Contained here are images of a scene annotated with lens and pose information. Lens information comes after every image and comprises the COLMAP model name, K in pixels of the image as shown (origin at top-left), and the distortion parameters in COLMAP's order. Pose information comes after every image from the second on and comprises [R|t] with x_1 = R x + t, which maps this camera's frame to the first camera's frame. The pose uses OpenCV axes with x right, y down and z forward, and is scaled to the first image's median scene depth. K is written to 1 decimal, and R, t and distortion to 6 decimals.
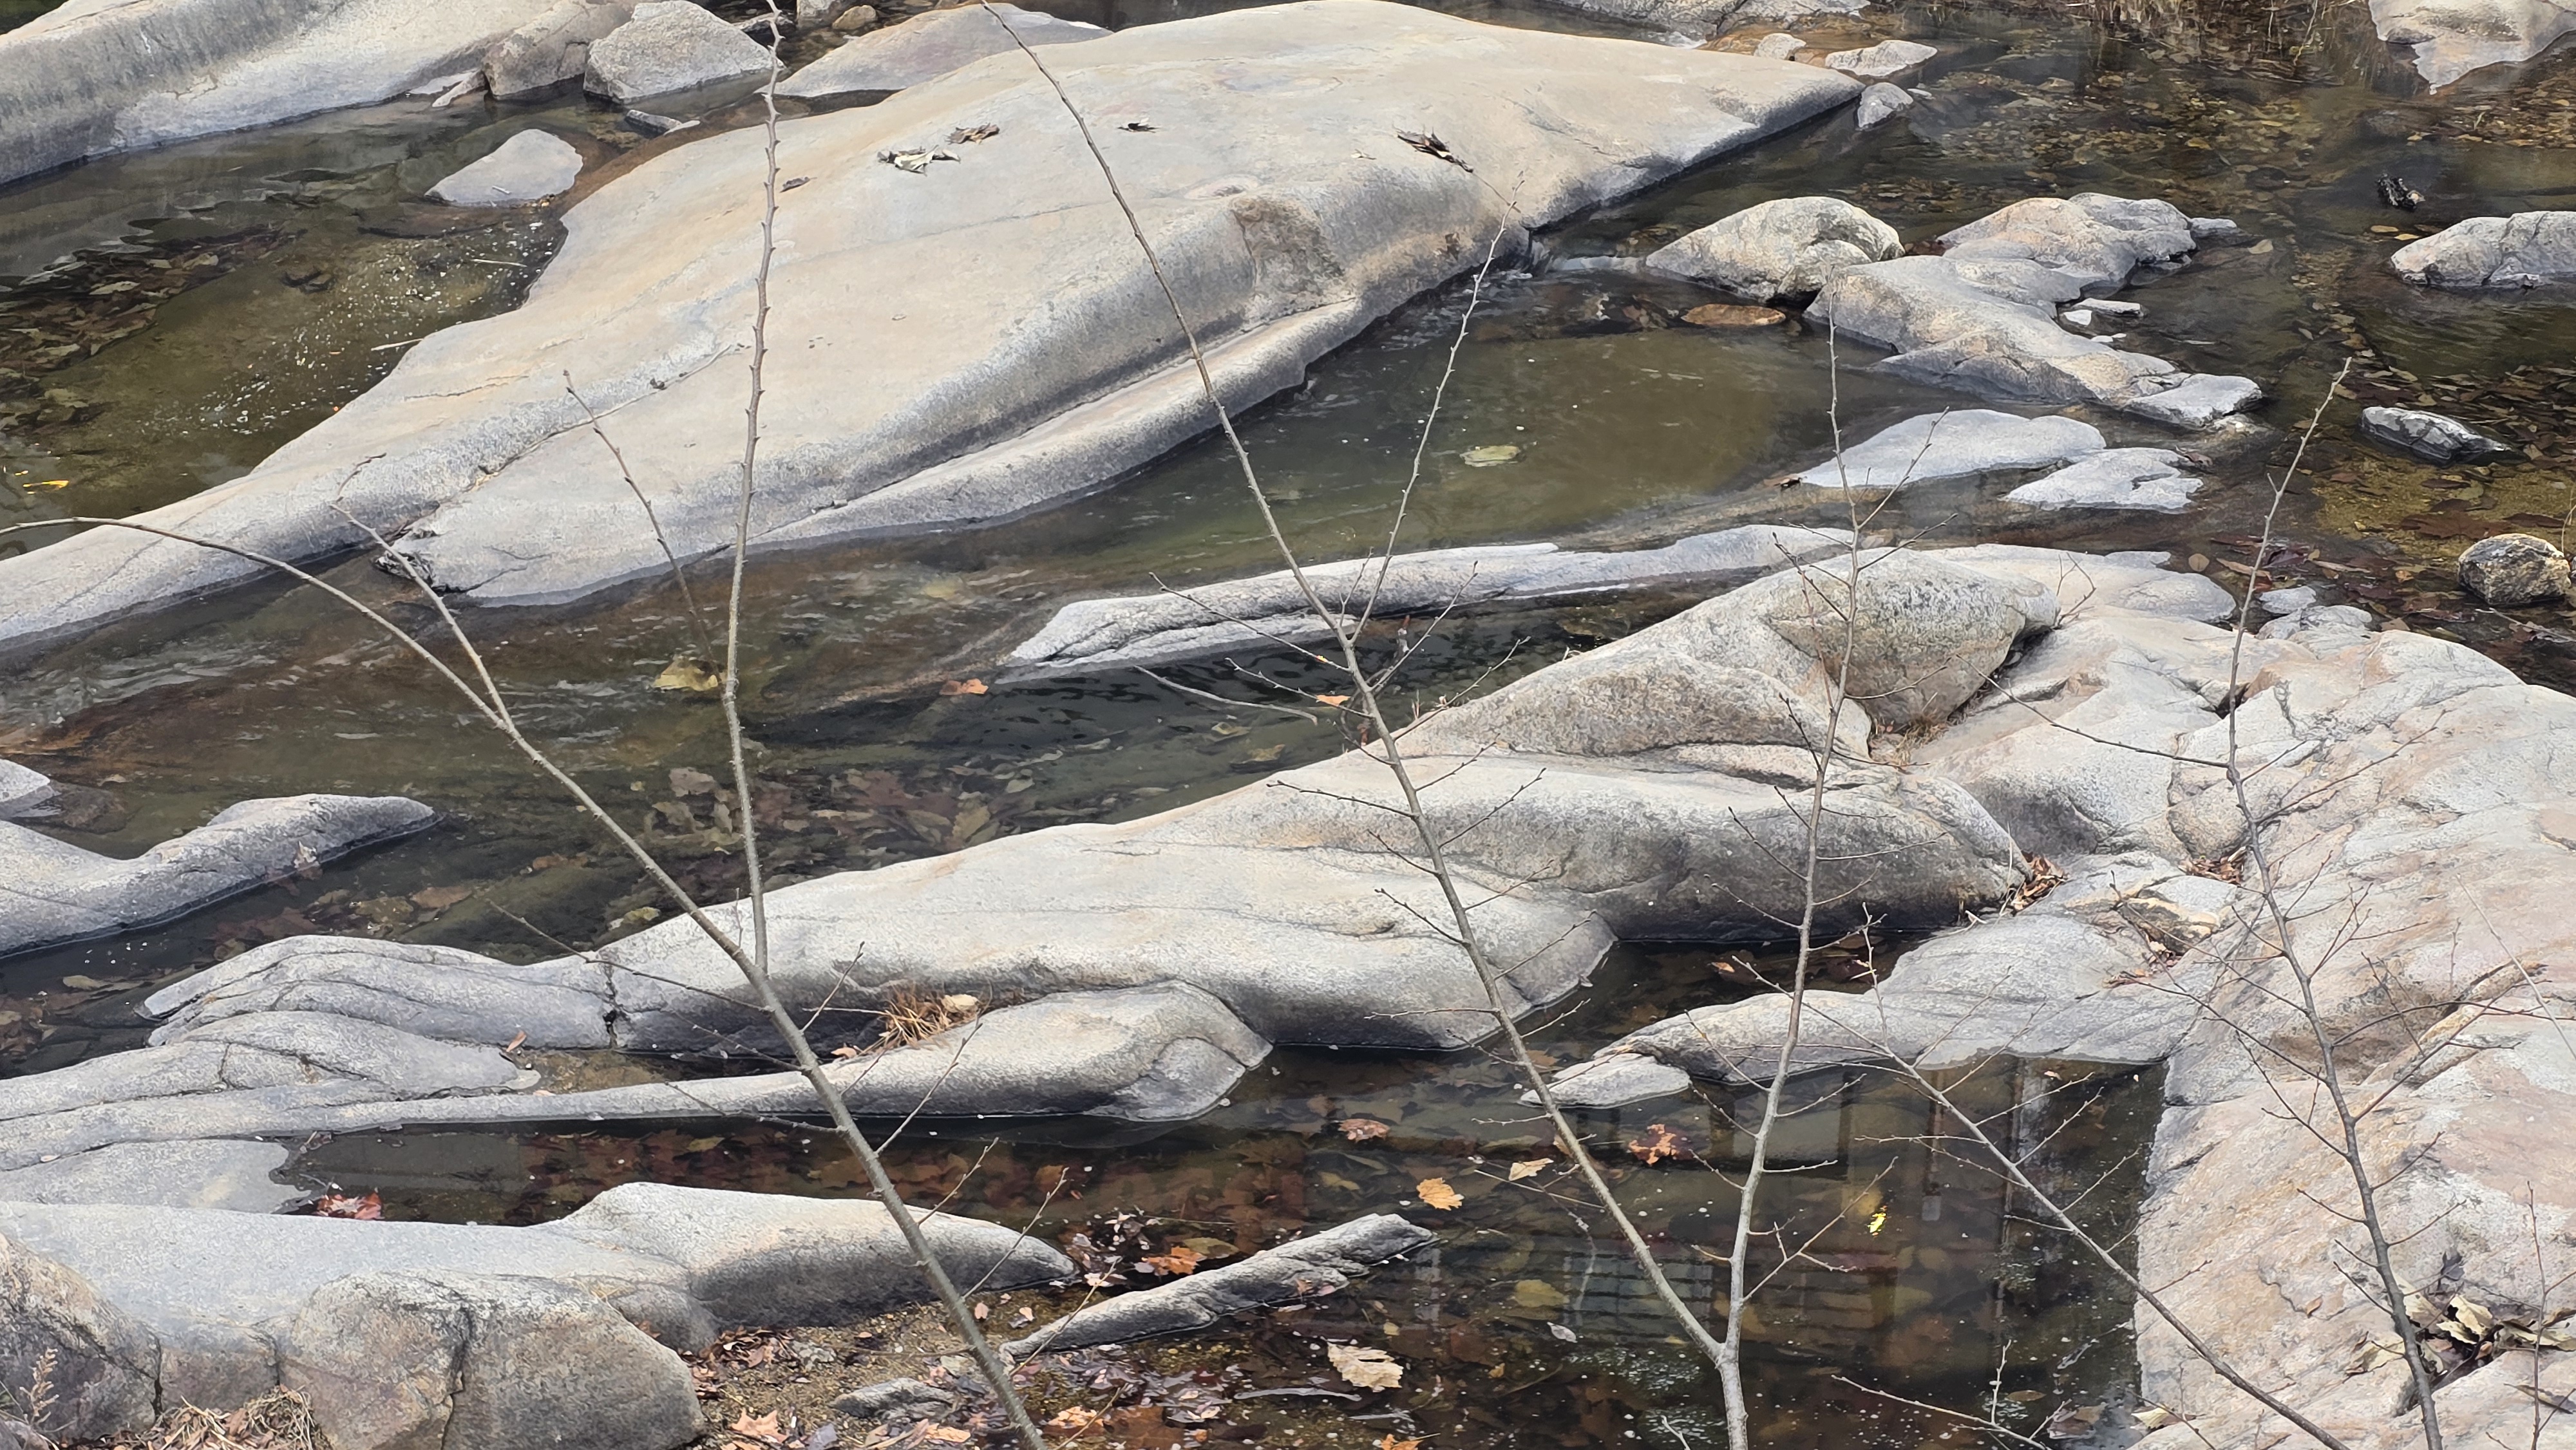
lens RADIAL K [[4030.2, 0, 1292.0], [0, 4030.2, 720.2], [0, 0, 1]] dist [0.172790, 0.000000]
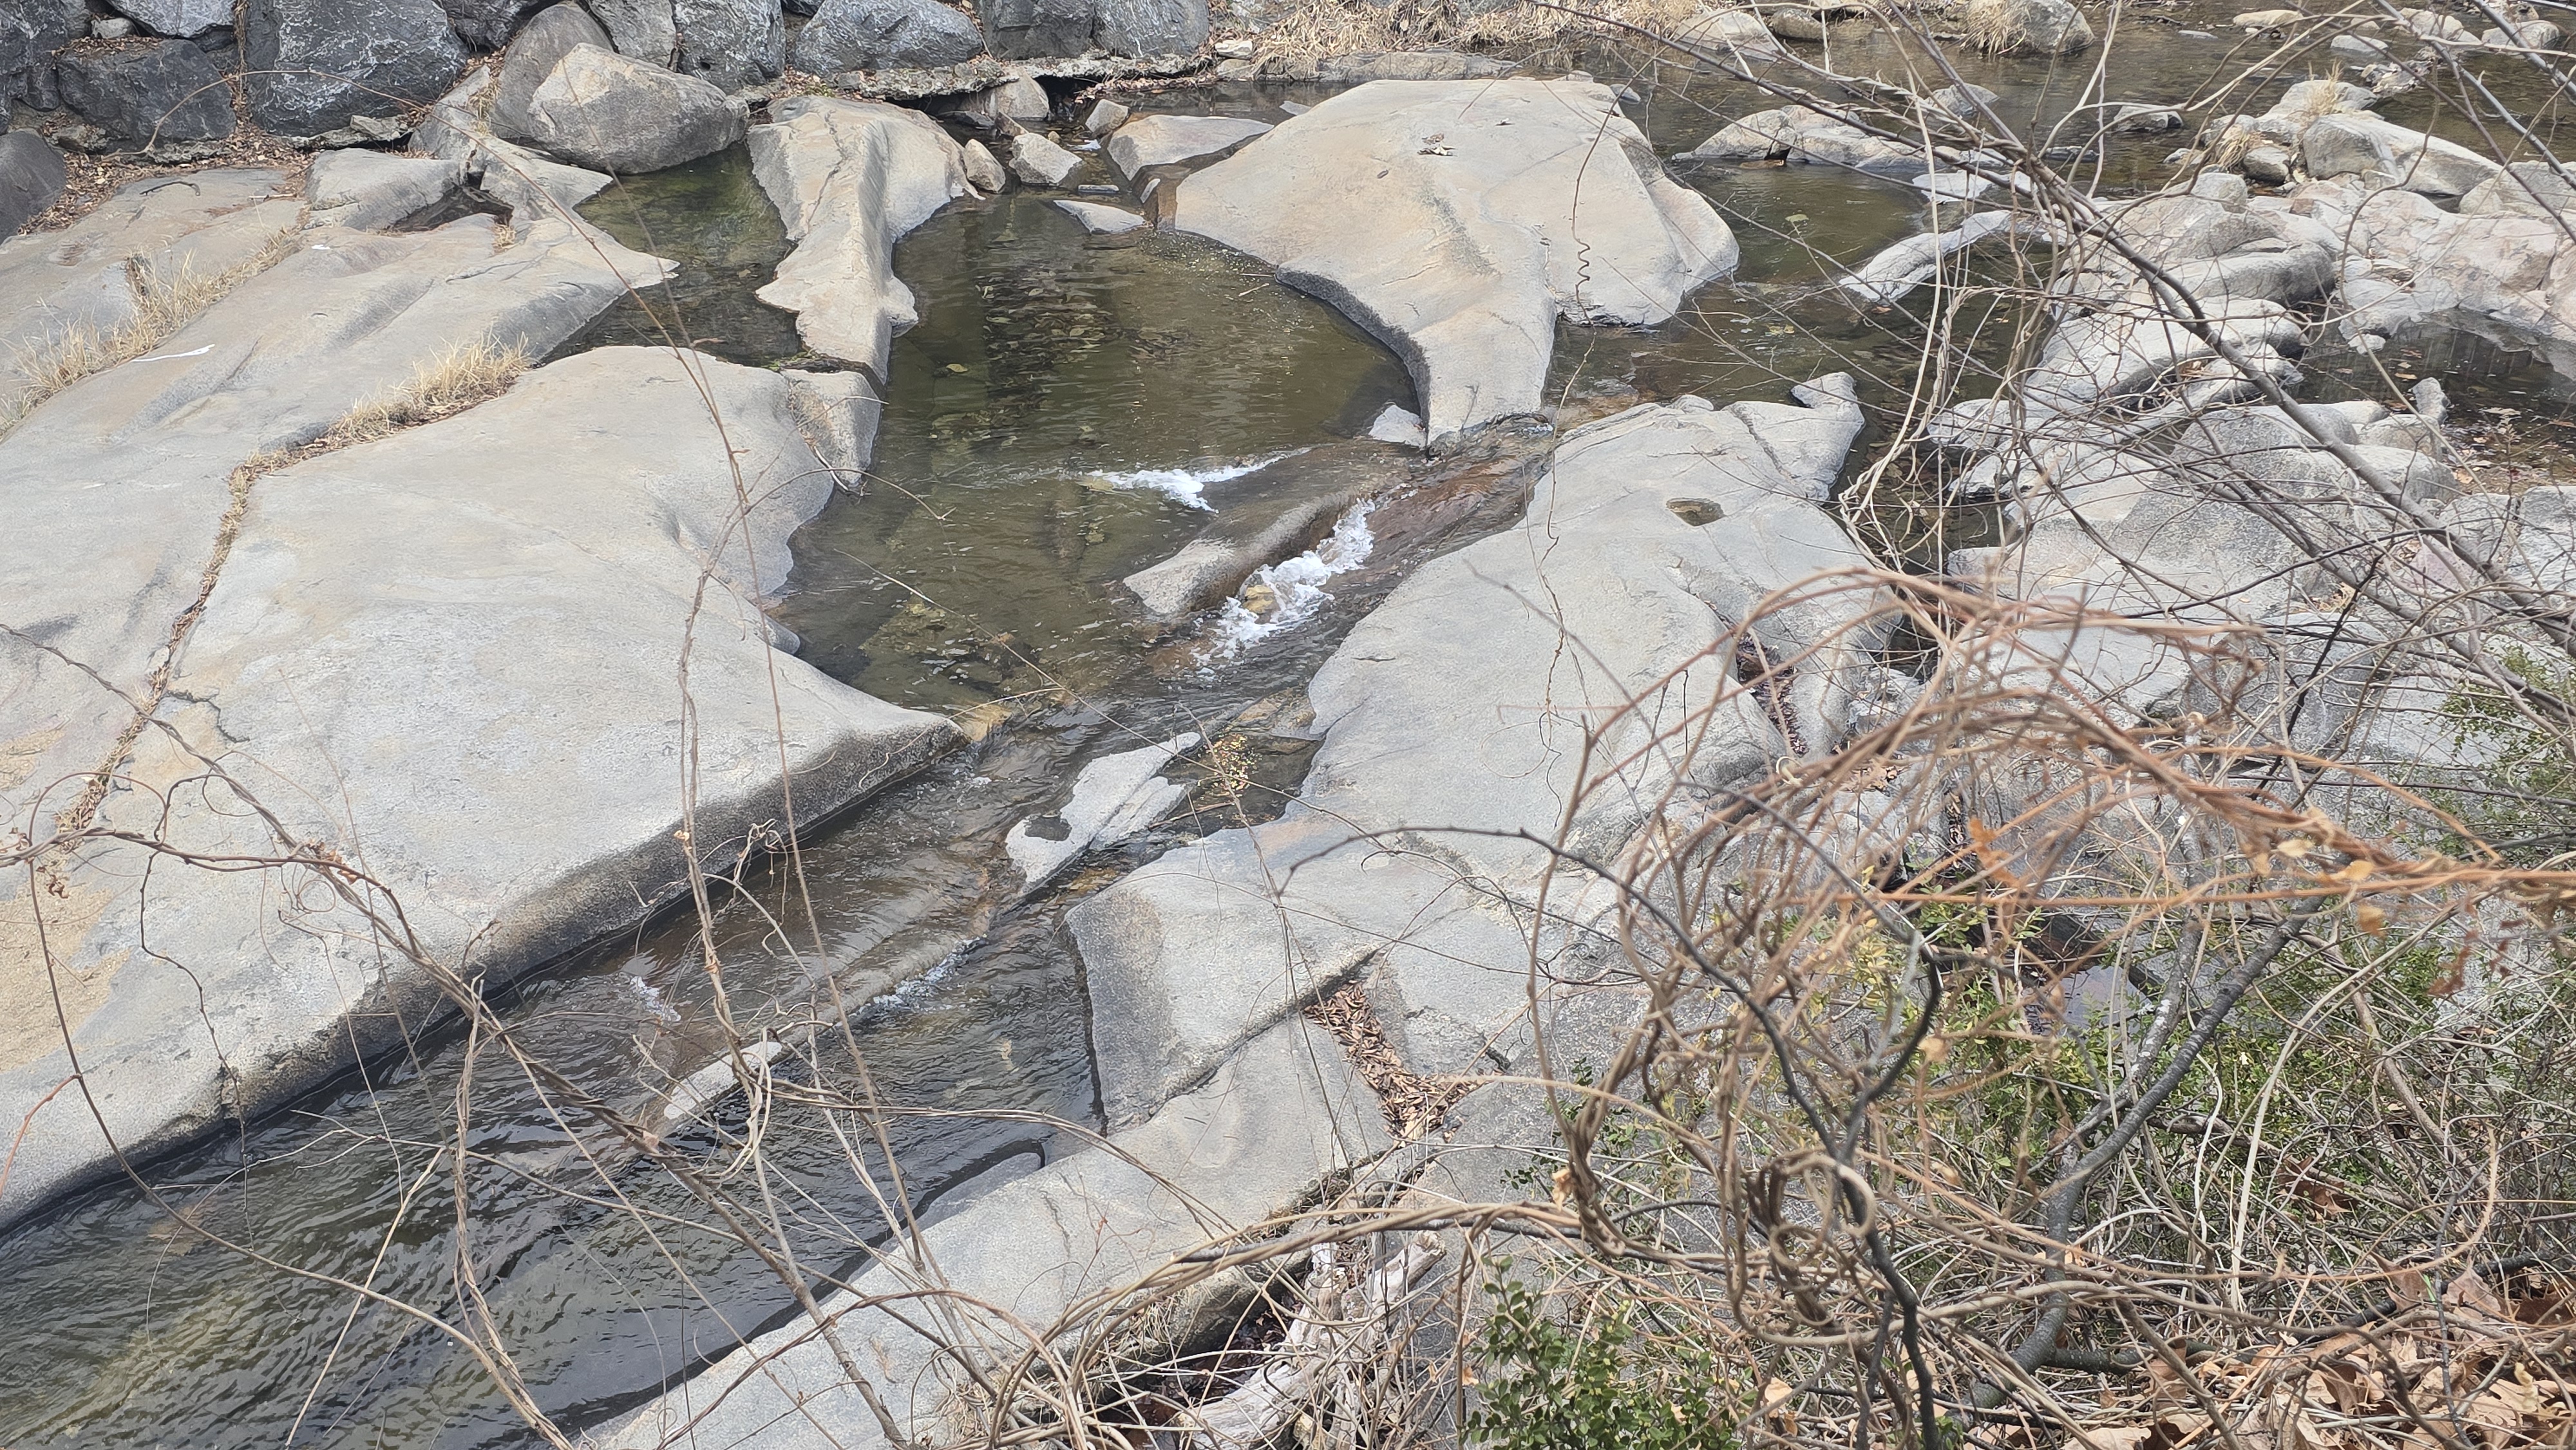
lens RADIAL K [[2274.0, 0, 1266.4], [0, 2274.0, 735.7], [0, 0, 1]] dist [0.095577, -0.103792]
pose [[0.808817, -0.264138, 0.525401, -1.249609], [0.234533, 0.964206, 0.123695, -0.020998], [-0.539268, 0.023177, 0.841815, 0.082616]]
